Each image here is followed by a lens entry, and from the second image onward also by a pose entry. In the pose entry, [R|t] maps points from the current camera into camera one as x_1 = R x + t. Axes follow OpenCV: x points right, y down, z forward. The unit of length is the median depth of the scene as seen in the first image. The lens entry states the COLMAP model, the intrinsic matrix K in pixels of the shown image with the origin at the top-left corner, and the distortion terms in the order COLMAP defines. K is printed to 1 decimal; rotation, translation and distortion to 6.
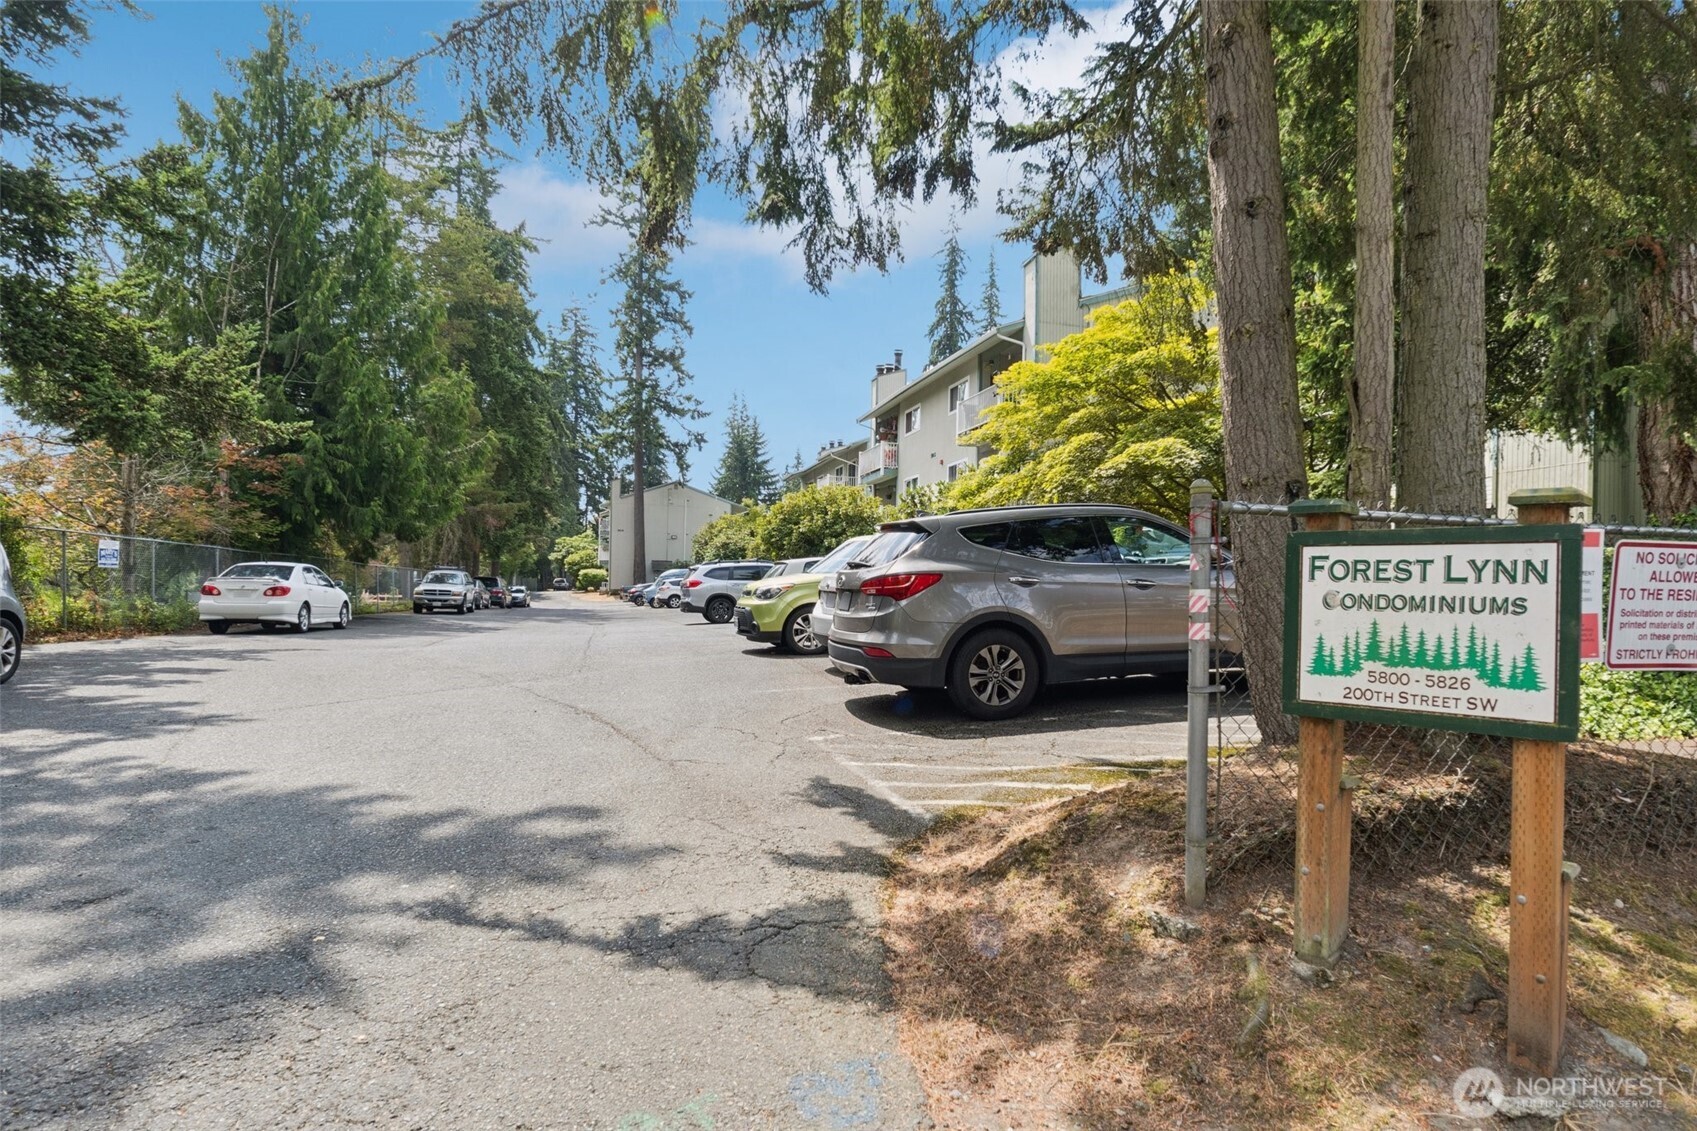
lens RADIAL K [[996.2, 0, 890.9], [0, 996.2, 597.5], [0, 0, 1]] dist [-0.000067, -0.000129]
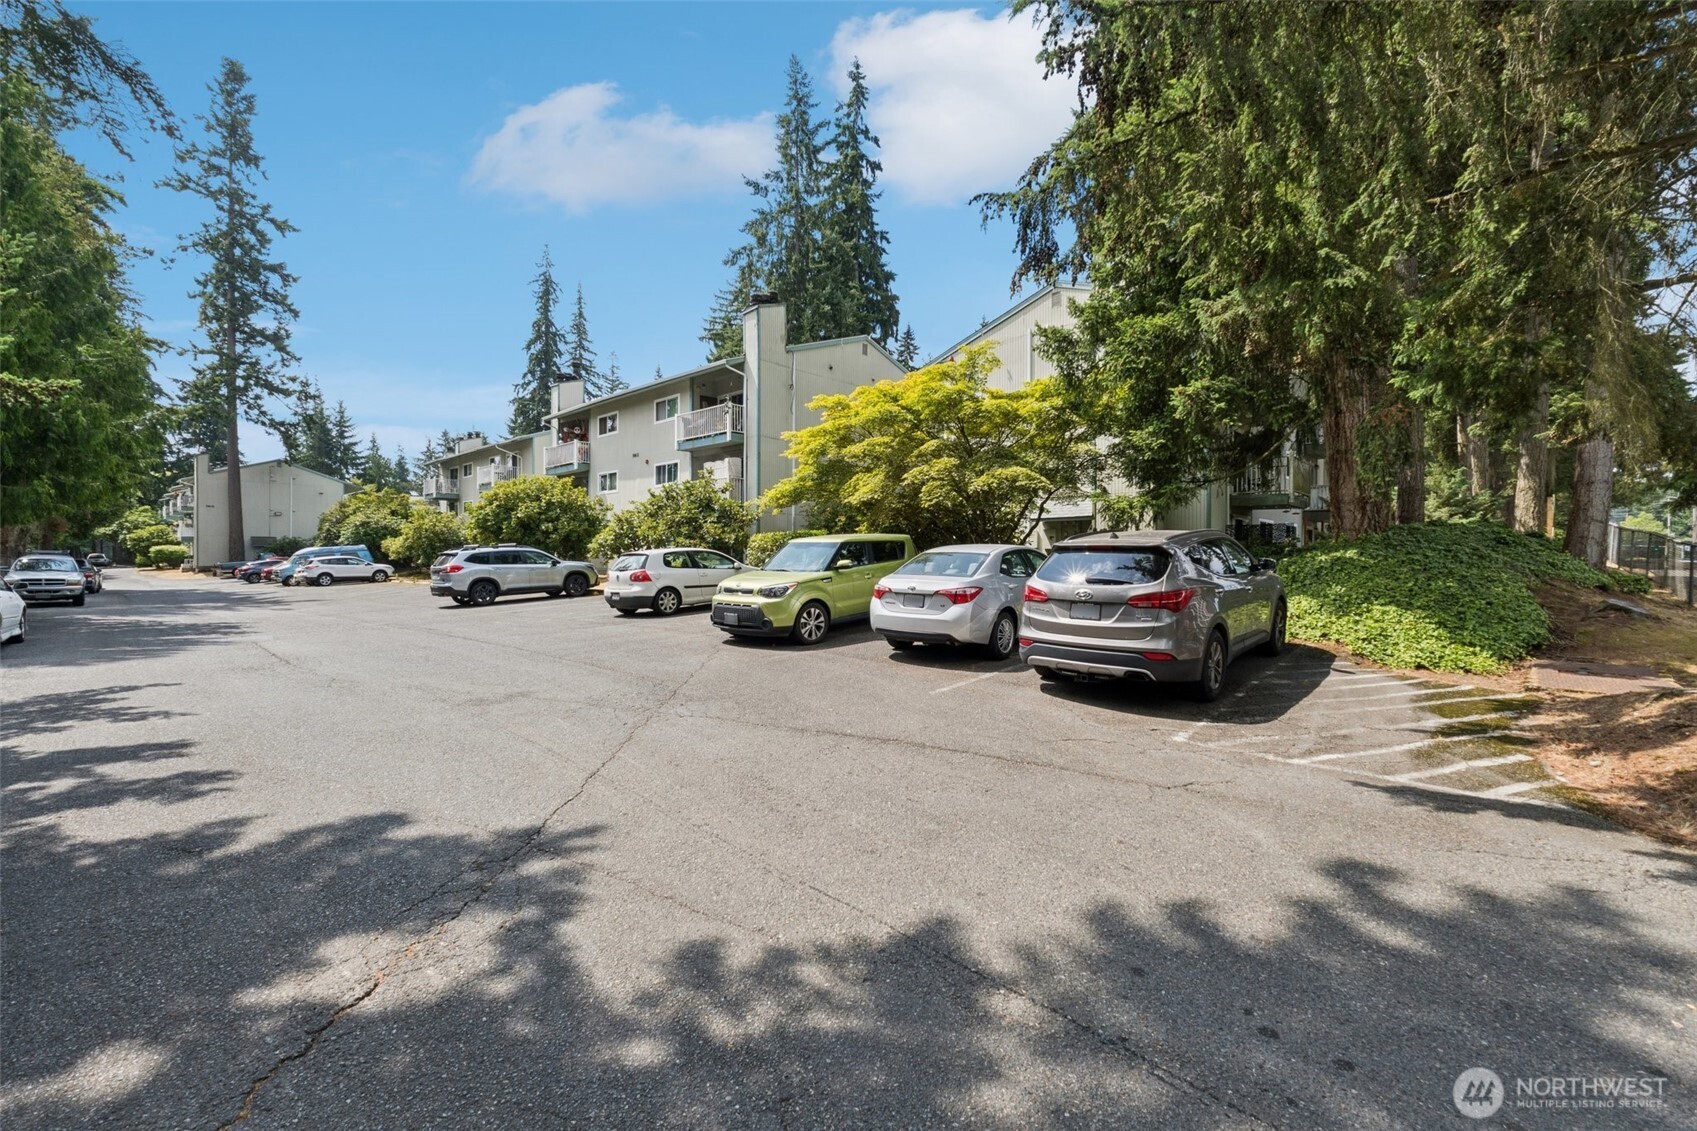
lens RADIAL K [[712.5, 0, 857.3], [0, 712.5, 564.4], [0, 0, 1]] dist [-0.009942, 0.000437]
pose [[0.842794, -0.022539, 0.537764, -0.110955], [0.016532, 0.999735, 0.015991, -0.010691], [-0.537982, -0.004587, 0.842944, 0.068190]]
